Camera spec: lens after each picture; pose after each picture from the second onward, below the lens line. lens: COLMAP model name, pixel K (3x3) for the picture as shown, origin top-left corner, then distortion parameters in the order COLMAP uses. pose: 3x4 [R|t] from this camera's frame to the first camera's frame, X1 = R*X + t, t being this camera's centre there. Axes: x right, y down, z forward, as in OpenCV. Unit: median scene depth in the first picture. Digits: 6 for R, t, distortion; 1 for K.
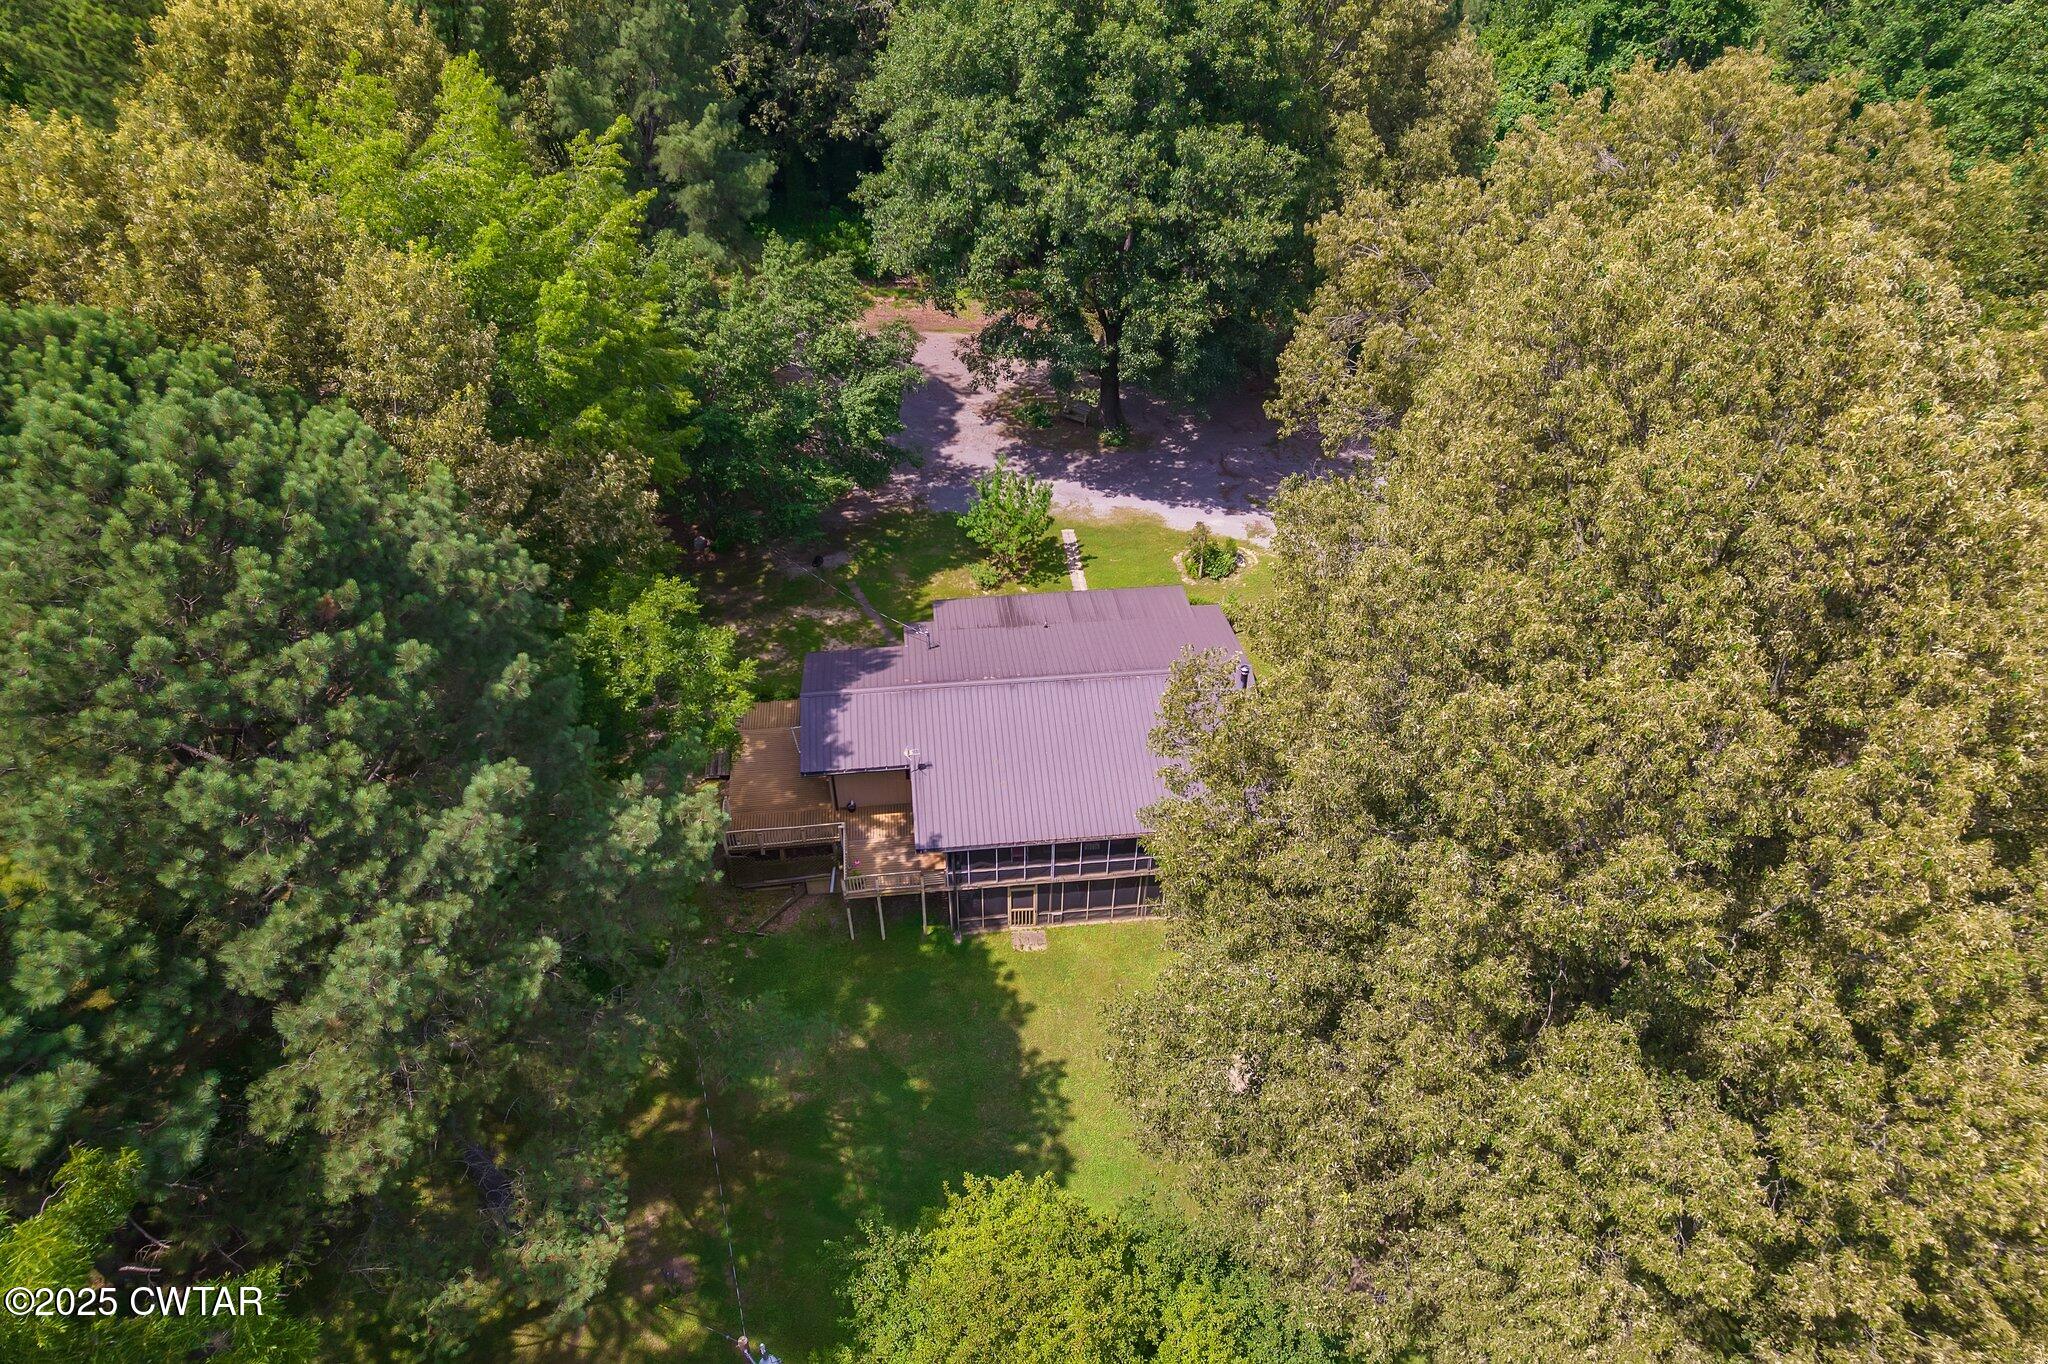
lens RADIAL K [[1335.0, 0, 1024.0], [0, 1335.0, 682.0], [0, 0, 1]] dist [-0.073891, 0.069338]
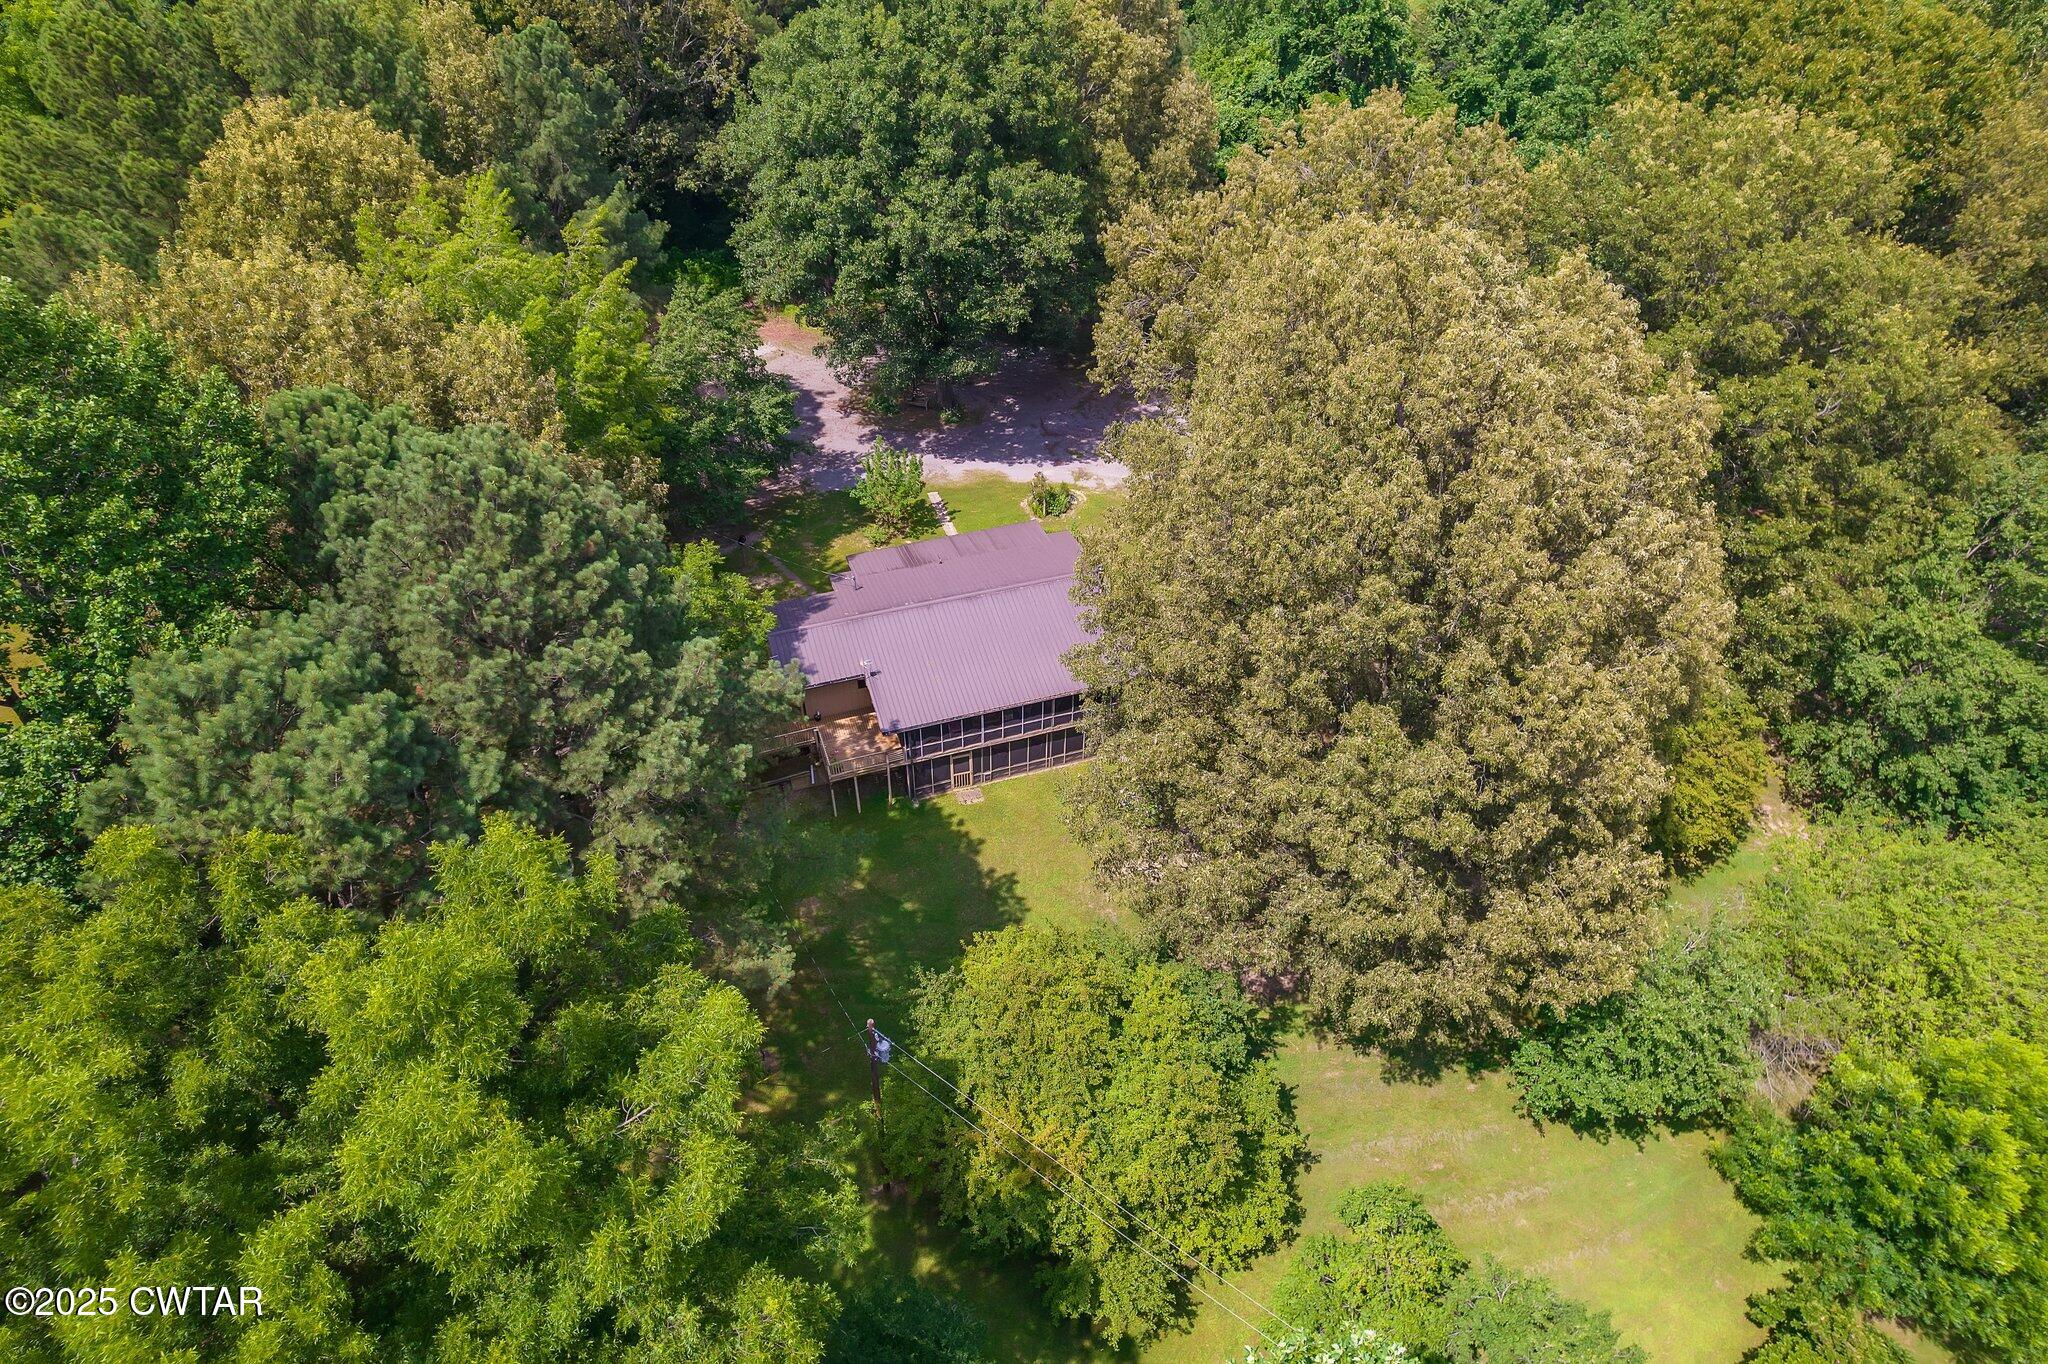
lens RADIAL K [[1375.1, 0, 1024.0], [0, 1375.1, 682.0], [0, 0, 1]] dist [-0.045329, 0.001088]
pose [[0.977160, -0.141338, 0.158686, -0.140517], [0.141882, 0.989852, 0.007959, 0.078191], [-0.158200, 0.014738, 0.987297, -0.342539]]
